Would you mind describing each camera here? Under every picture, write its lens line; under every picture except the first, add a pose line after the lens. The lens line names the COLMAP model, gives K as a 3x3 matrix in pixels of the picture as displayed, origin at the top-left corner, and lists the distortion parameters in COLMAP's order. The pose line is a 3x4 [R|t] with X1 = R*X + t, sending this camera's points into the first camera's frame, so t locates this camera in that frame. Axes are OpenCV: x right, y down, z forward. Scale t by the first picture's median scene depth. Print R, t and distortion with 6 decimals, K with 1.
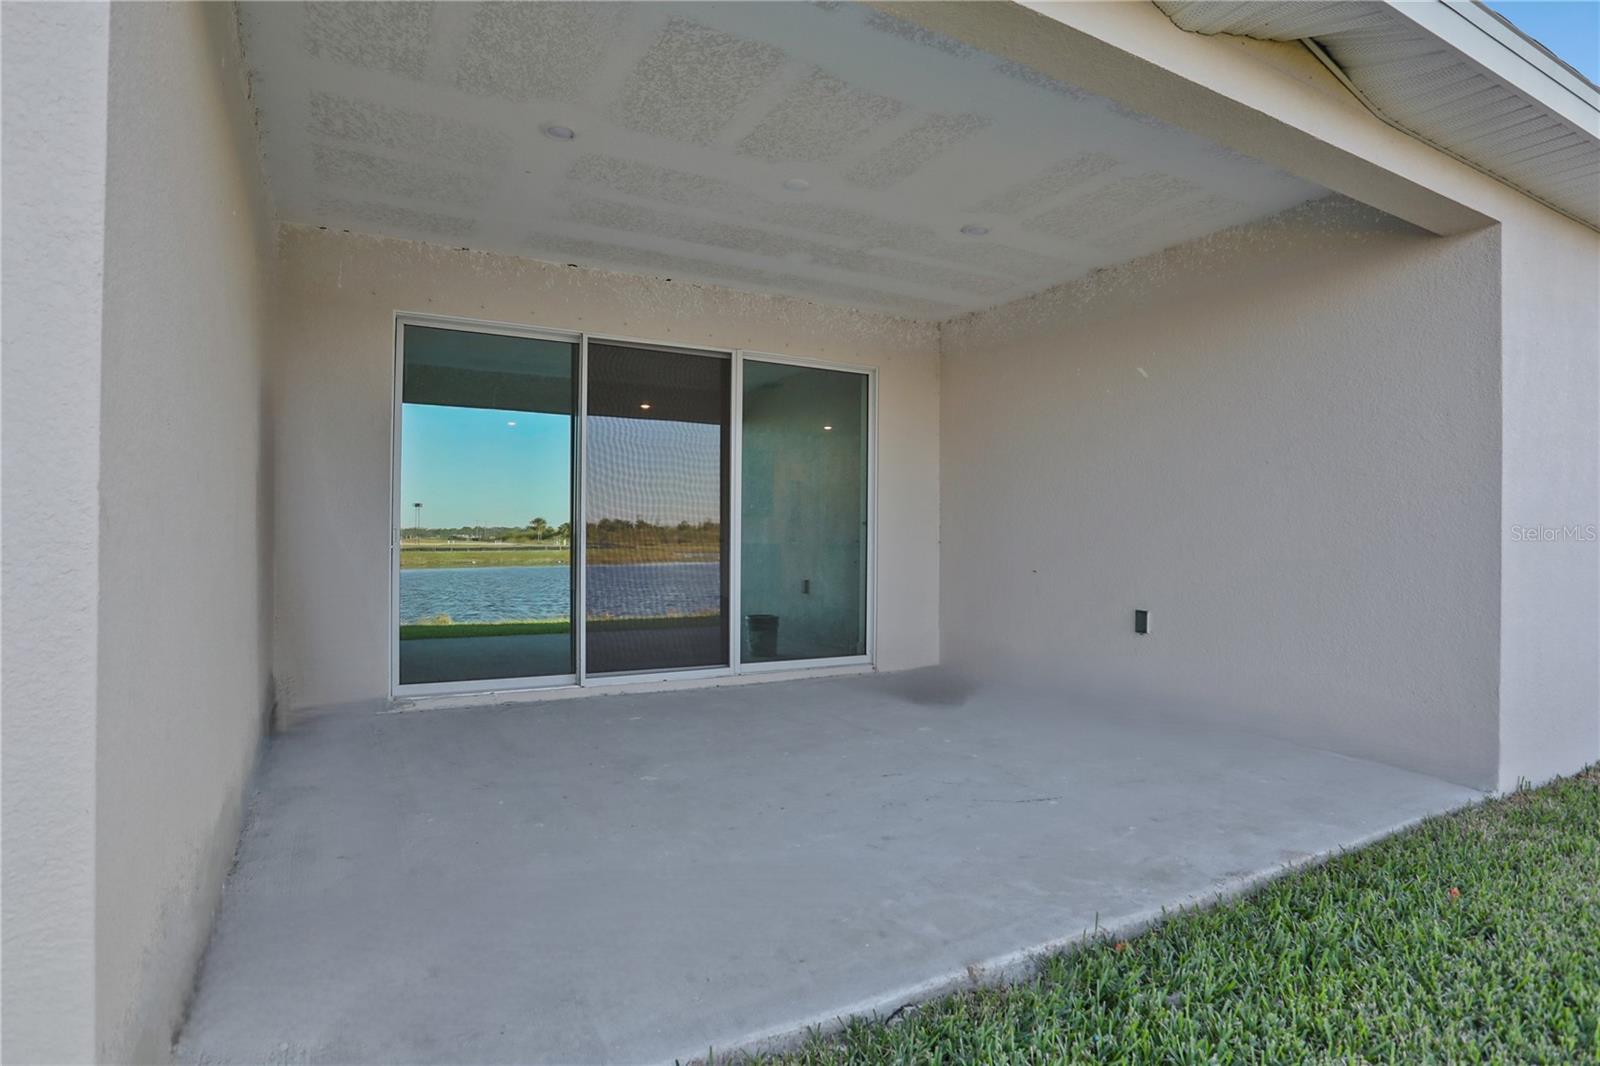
lens RADIAL K [[816.8, 0, 800.0], [0, 816.8, 533.0], [0, 0, 1]] dist [-0.064211, 0.019721]
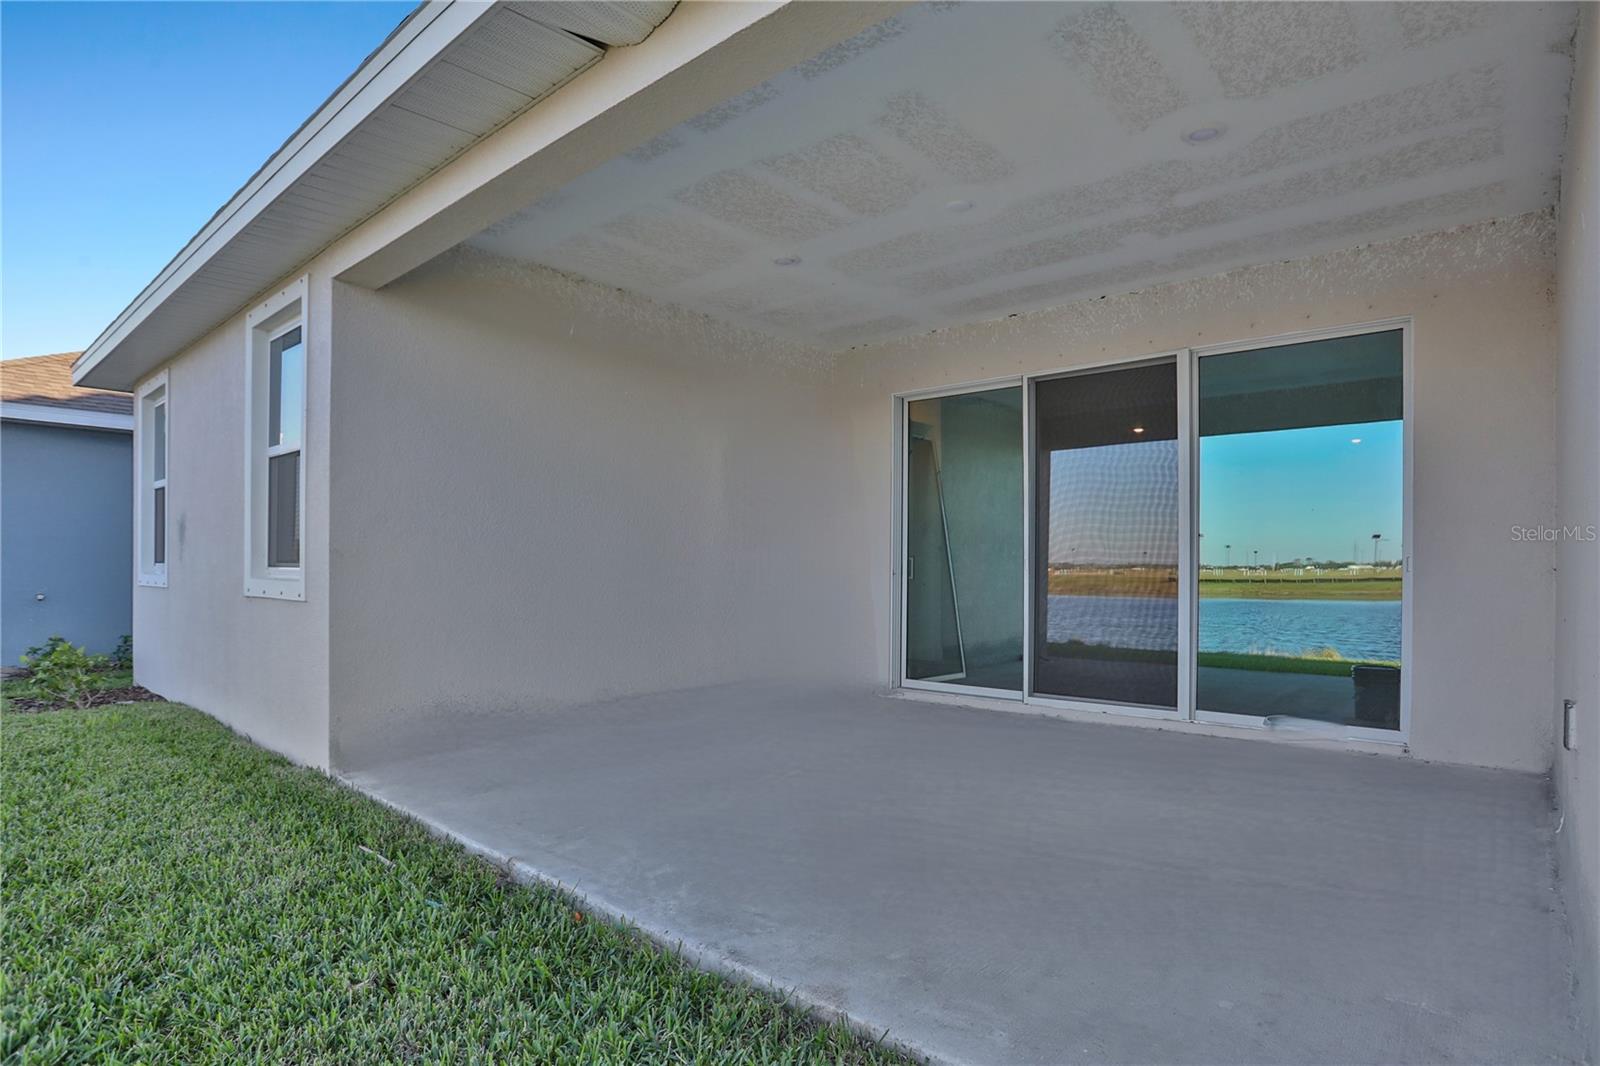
lens RADIAL K [[792.8, 0, 799.7], [0, 792.8, 577.1], [0, 0, 1]] dist [-0.065611, 0.022337]
pose [[0.376733, 0.008231, -0.926285, 0.586878], [0.005195, 0.999926, 0.010998, 0.008132], [0.926307, -0.008955, 0.376663, 0.329923]]
